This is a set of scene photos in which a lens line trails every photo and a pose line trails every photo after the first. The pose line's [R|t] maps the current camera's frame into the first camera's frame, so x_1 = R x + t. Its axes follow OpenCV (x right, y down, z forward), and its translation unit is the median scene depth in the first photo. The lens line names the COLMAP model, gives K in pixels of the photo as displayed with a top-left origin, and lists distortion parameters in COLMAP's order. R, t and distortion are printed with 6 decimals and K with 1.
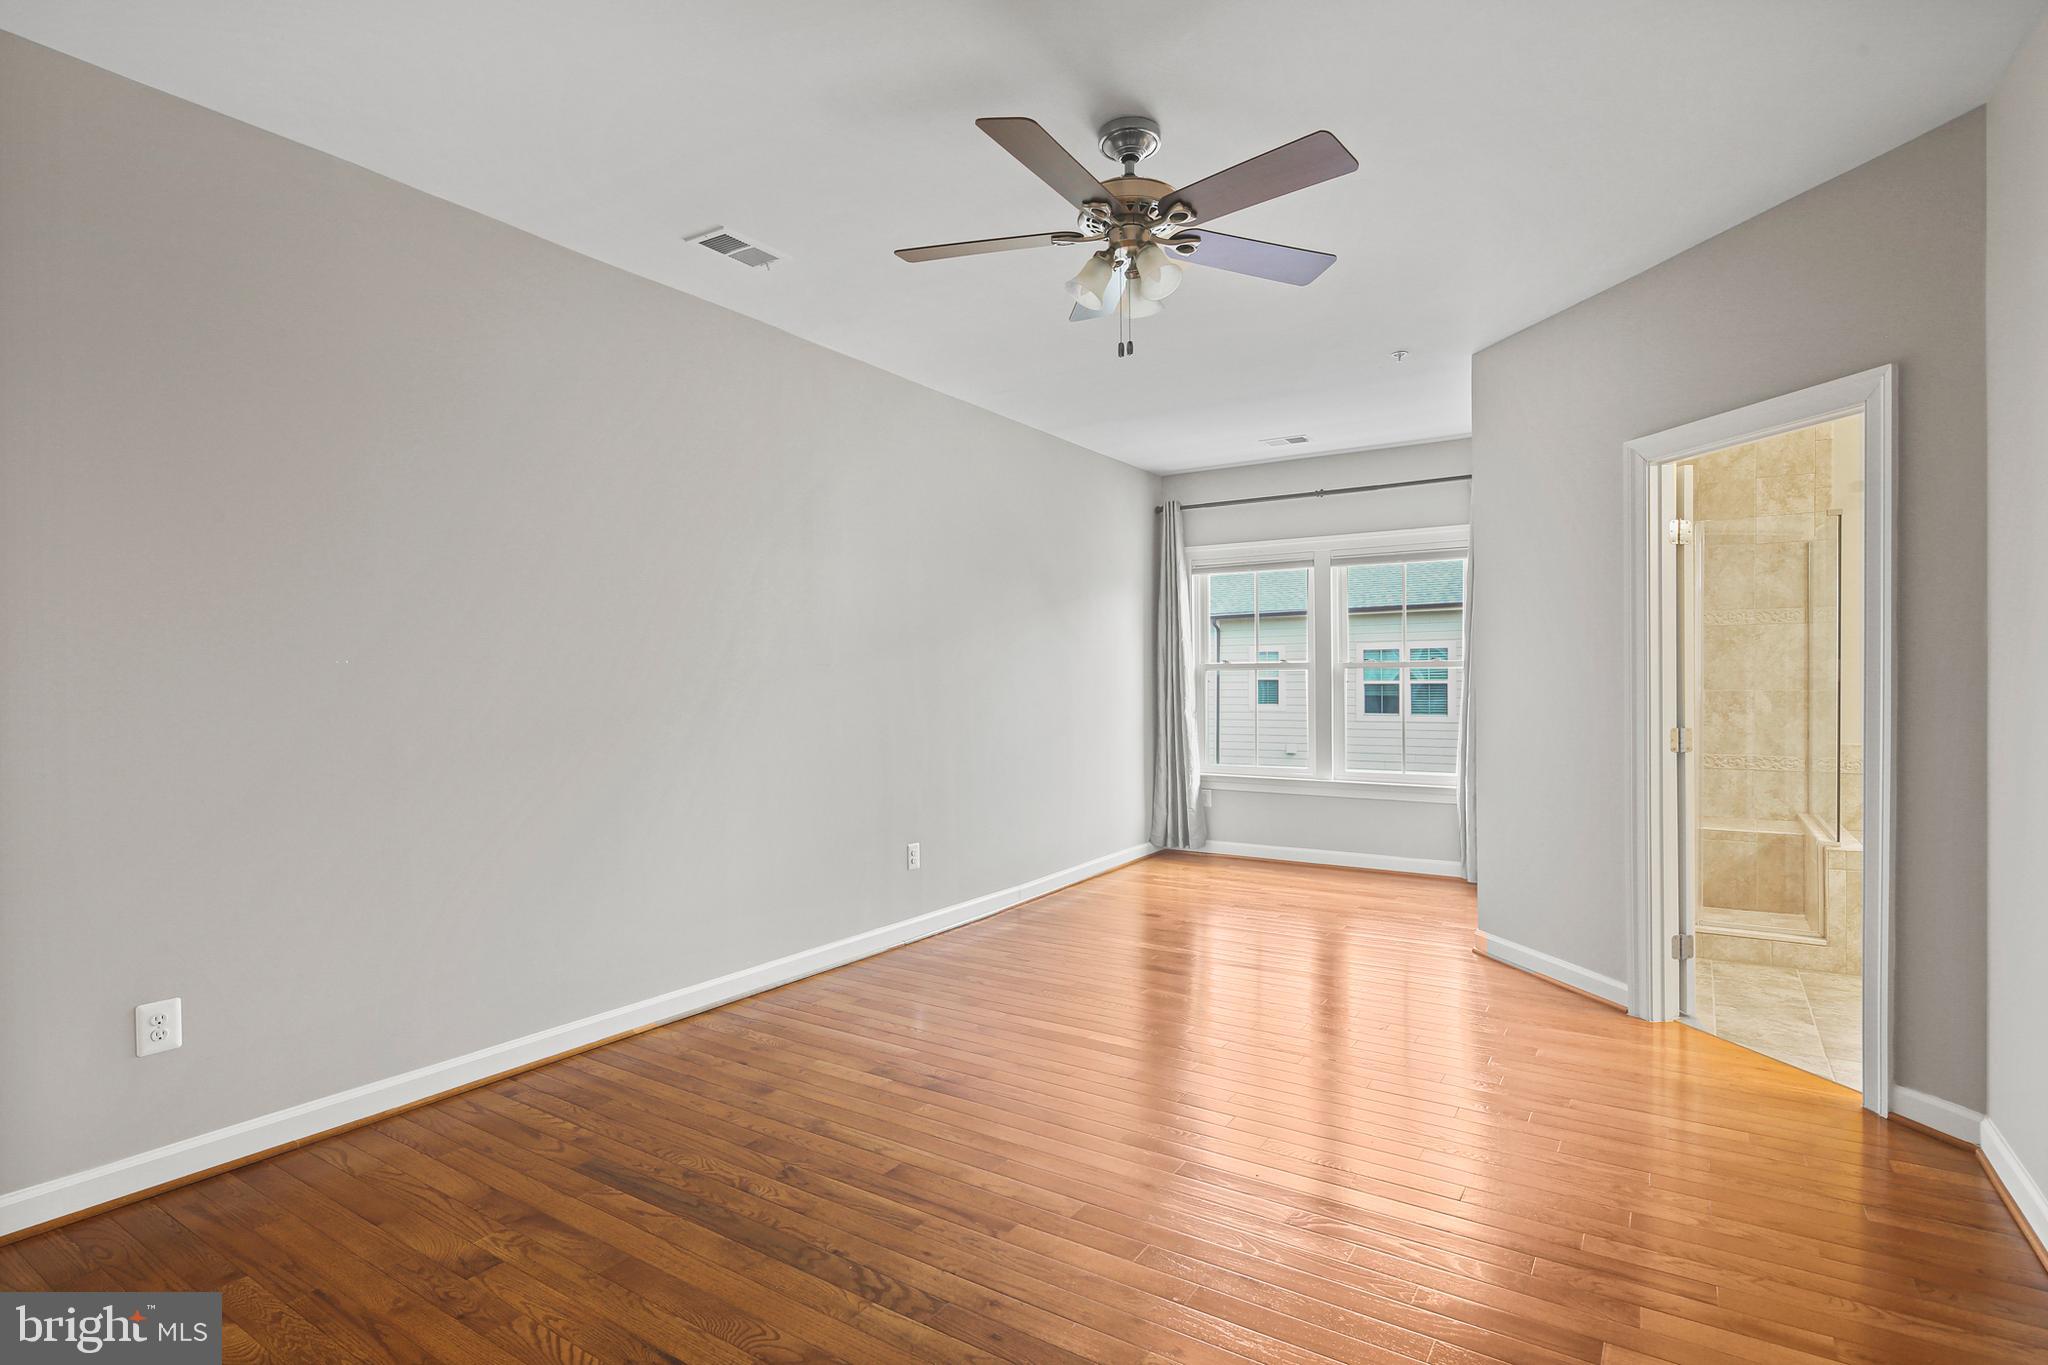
lens RADIAL K [[1008.8, 0, 1025.8], [0, 1008.8, 701.1], [0, 0, 1]] dist [0.005642, -0.006123]
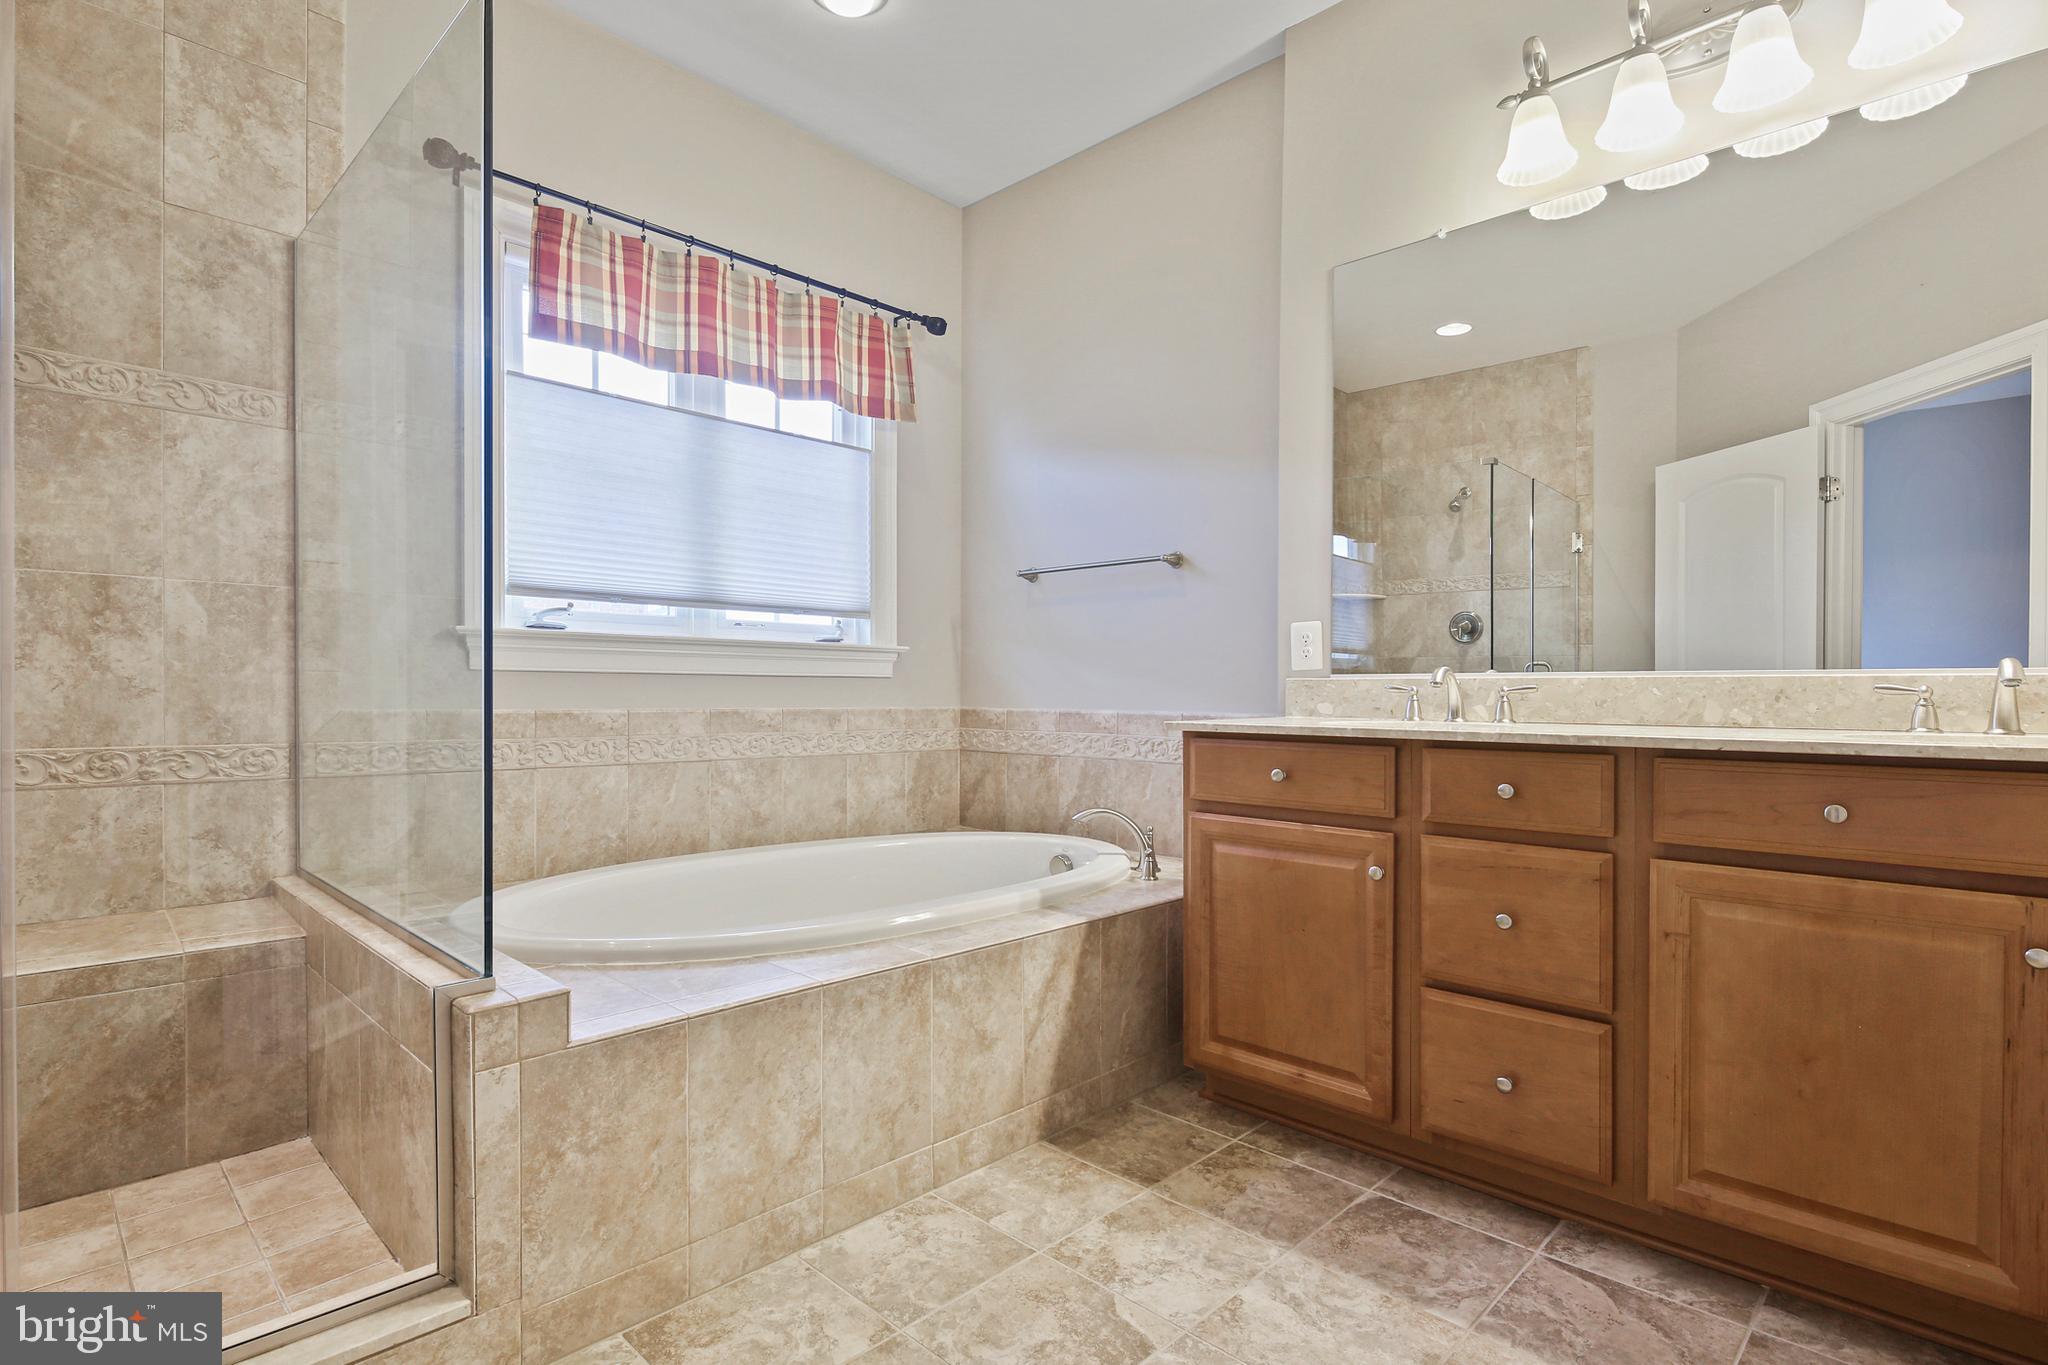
lens RADIAL K [[1008.8, 0, 1025.8], [0, 1008.8, 701.1], [0, 0, 1]] dist [0.005642, -0.006123]
pose [[0.195935, 0.003022, 0.980612, 0.411508], [0.015297, 0.999864, -0.006138, 0.044750], [-0.980498, 0.016203, 0.195862, 0.607476]]
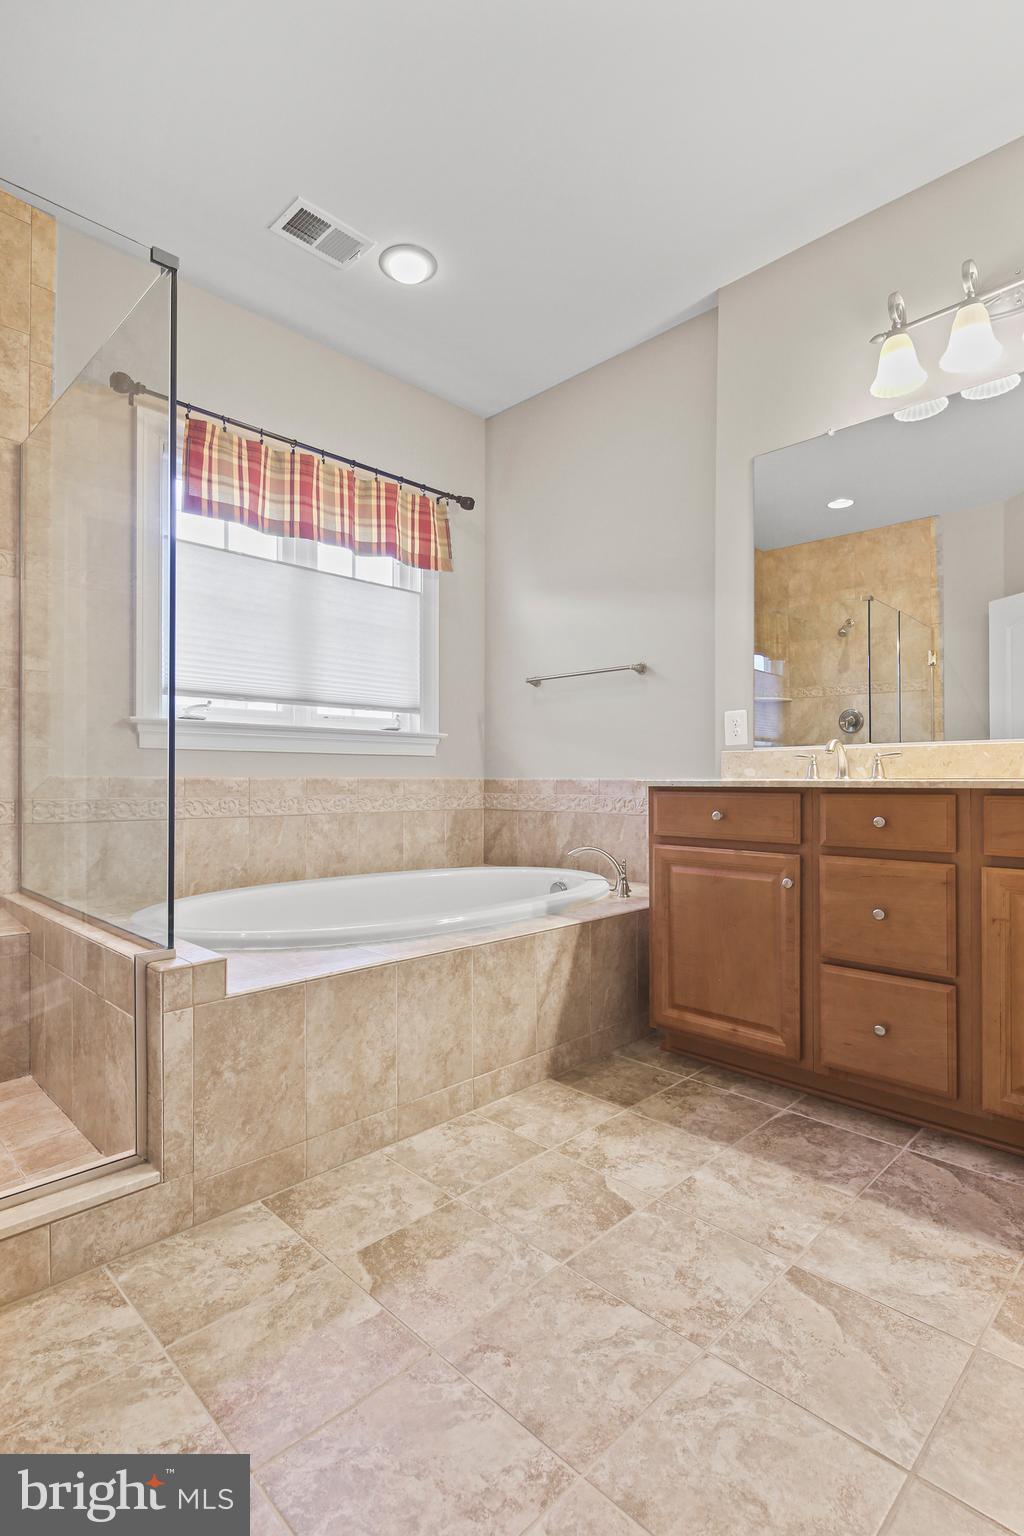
lens RADIAL K [[746.7, 0, 514.9], [0, 746.7, 777.7], [0, 0, 1]] dist [0.005566, -0.005230]
pose [[0.208402, 0.011304, 0.977978, 0.394124], [0.018424, 0.999710, -0.015481, 0.054939], [-0.977870, 0.021244, 0.208133, 0.610916]]
